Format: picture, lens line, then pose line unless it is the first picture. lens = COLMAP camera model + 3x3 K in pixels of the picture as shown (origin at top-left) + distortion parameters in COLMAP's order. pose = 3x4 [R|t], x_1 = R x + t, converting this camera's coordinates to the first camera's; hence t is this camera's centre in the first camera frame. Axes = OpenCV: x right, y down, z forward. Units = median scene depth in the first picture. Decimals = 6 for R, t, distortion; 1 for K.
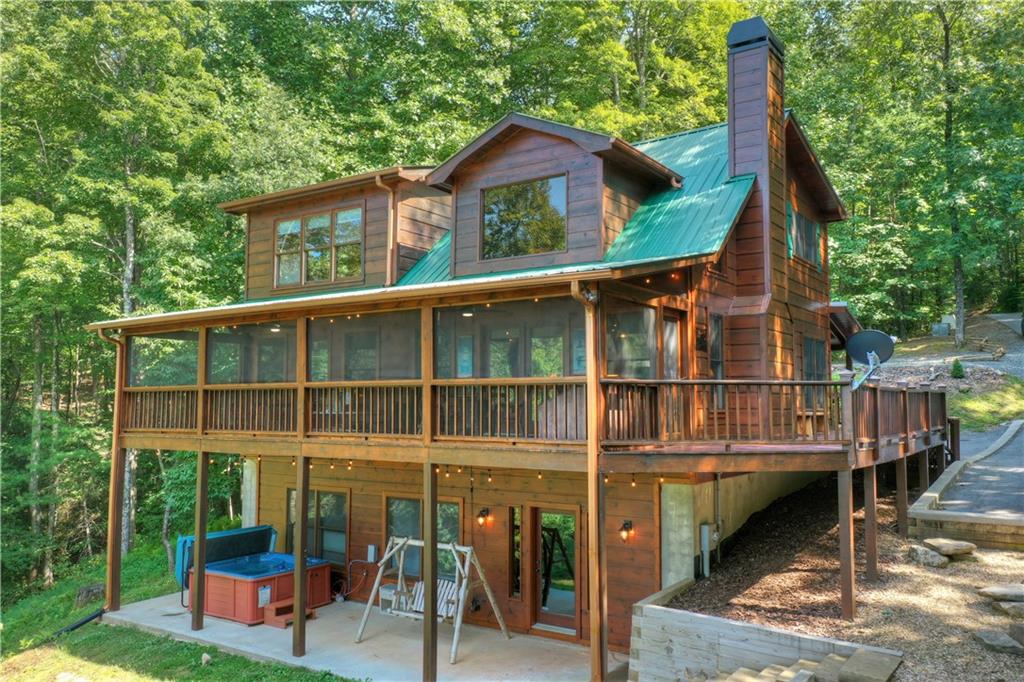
lens RADIAL K [[819.1, 0, 512.0], [0, 819.1, 341.0], [0, 0, 1]] dist [0.015542, 0.012327]
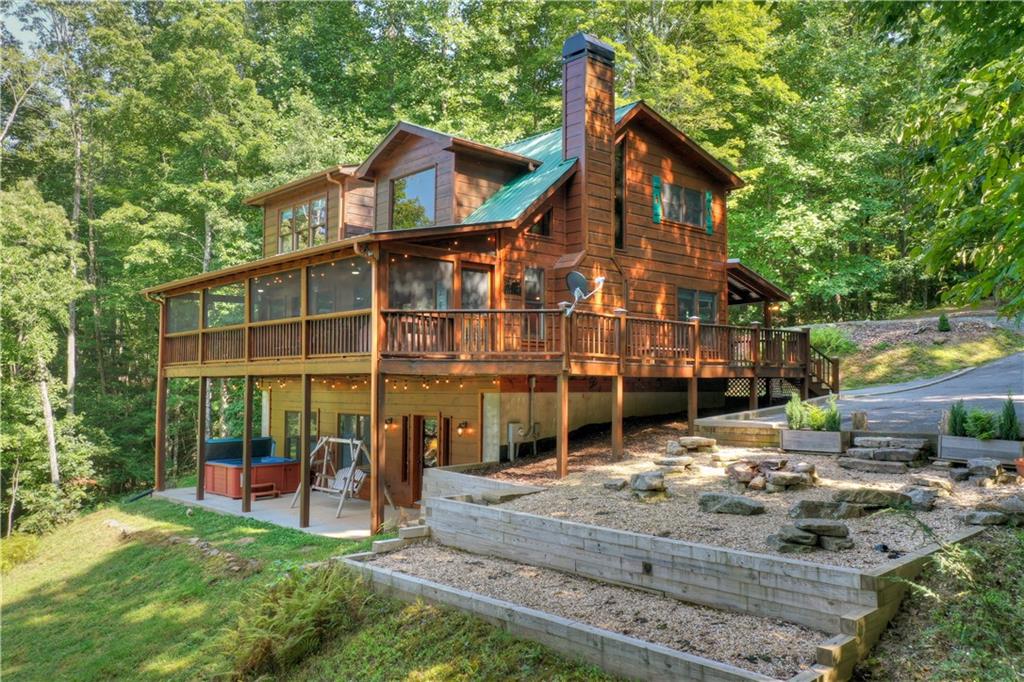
lens RADIAL K [[819.1, 0, 512.0], [0, 819.1, 341.0], [0, 0, 1]] dist [0.015542, 0.012327]
pose [[0.976051, -0.010644, -0.217283, 0.316423], [0.015584, 0.999657, 0.021031, 0.036339], [0.216985, -0.023913, 0.975882, -0.185345]]
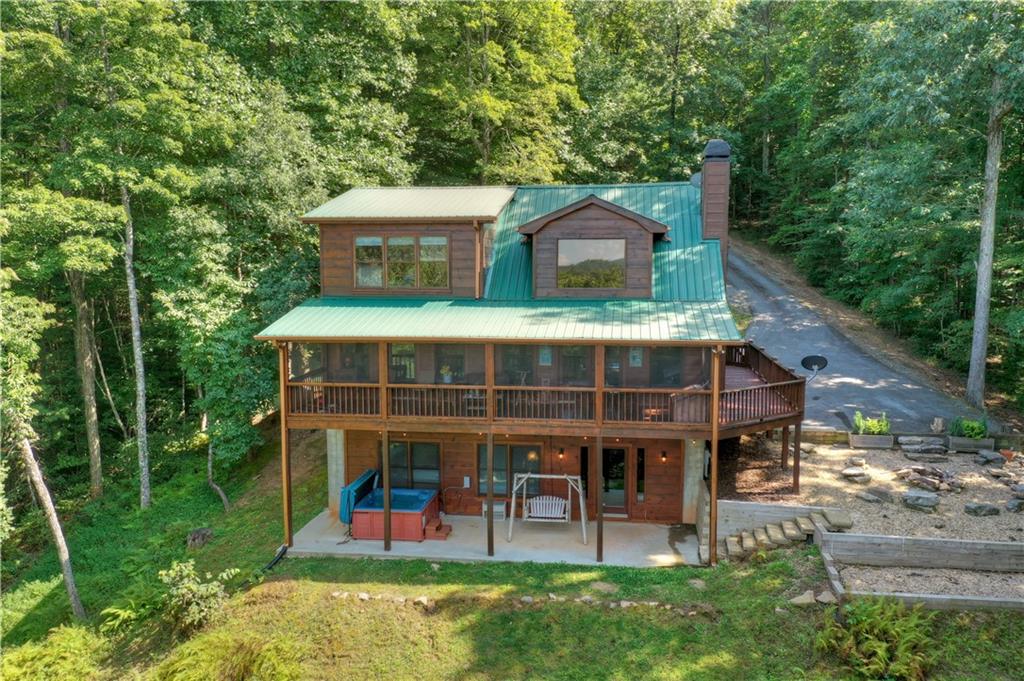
lens RADIAL K [[819.1, 0, 512.0], [0, 819.1, 340.5], [0, 0, 1]] dist [0.015542, 0.012327]
pose [[0.892624, -0.048650, 0.448168, -0.561573], [-0.032627, 0.984581, 0.171862, -0.184040], [-0.449619, -0.168031, 0.877273, -0.207602]]
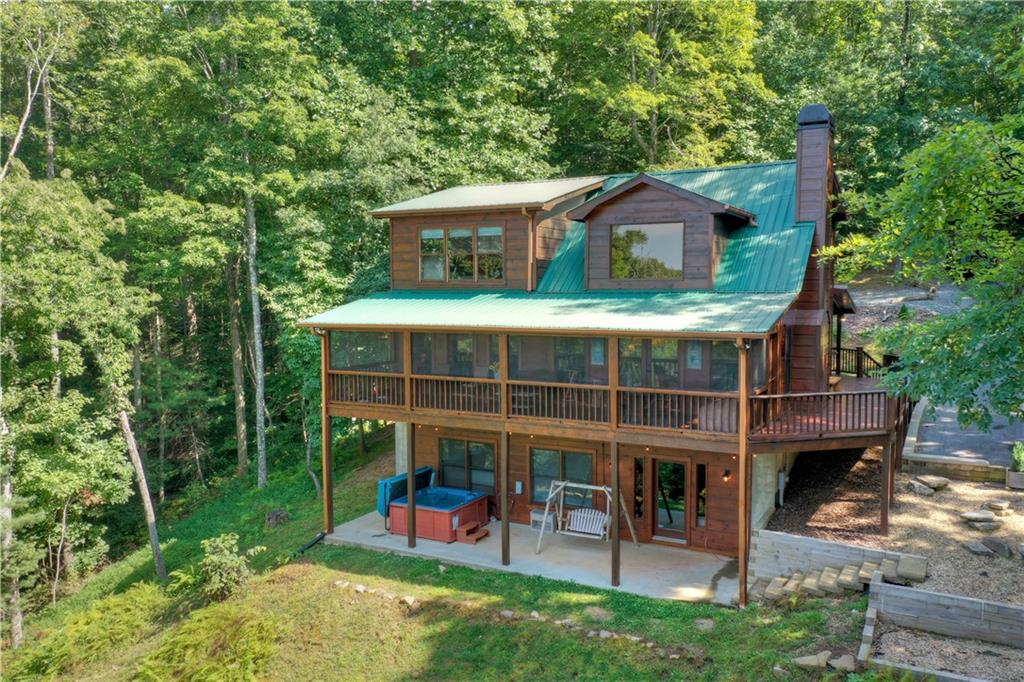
lens RADIAL K [[819.1, 0, 512.0], [0, 819.1, 341.0], [0, 0, 1]] dist [0.015542, 0.012327]
pose [[0.994760, -0.012491, 0.101467, -0.241308], [-0.002423, 0.989348, 0.145547, -0.137914], [-0.102205, -0.145030, 0.984134, -0.234538]]
